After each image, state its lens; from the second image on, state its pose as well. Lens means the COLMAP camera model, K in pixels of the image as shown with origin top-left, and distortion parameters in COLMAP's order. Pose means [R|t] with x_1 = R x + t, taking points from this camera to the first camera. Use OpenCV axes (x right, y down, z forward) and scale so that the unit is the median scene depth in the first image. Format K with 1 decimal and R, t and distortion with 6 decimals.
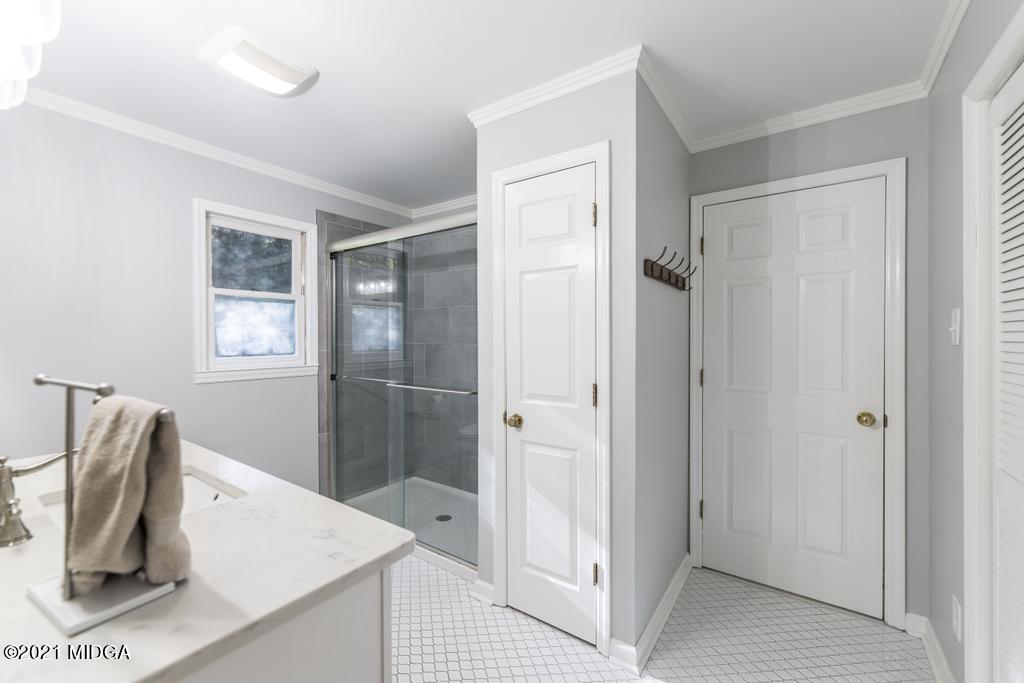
lens RADIAL K [[414.6, 0, 528.6], [0, 414.6, 344.1], [0, 0, 1]] dist [0.003138, -0.000347]
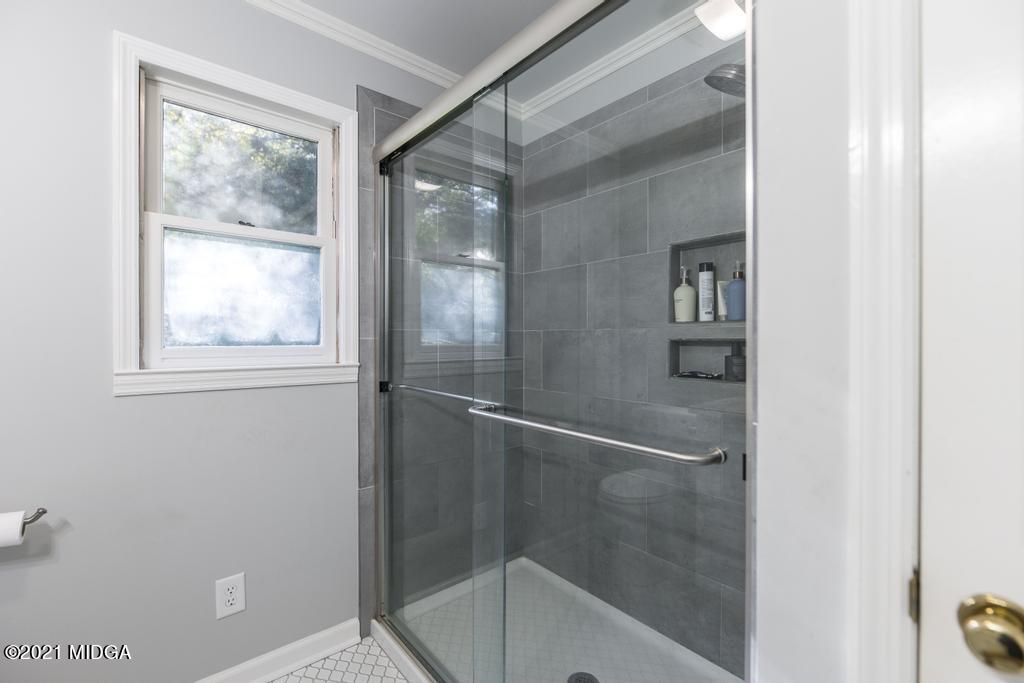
lens RADIAL K [[457.3, 0, 514.4], [0, 457.3, 341.0], [0, 0, 1]] dist [-0.005476, -0.000551]
pose [[0.960875, 0.002700, -0.276970, -0.133739], [-0.005951, 0.999923, -0.010898, 0.023995], [0.276919, 0.012120, 0.960817, 0.458723]]
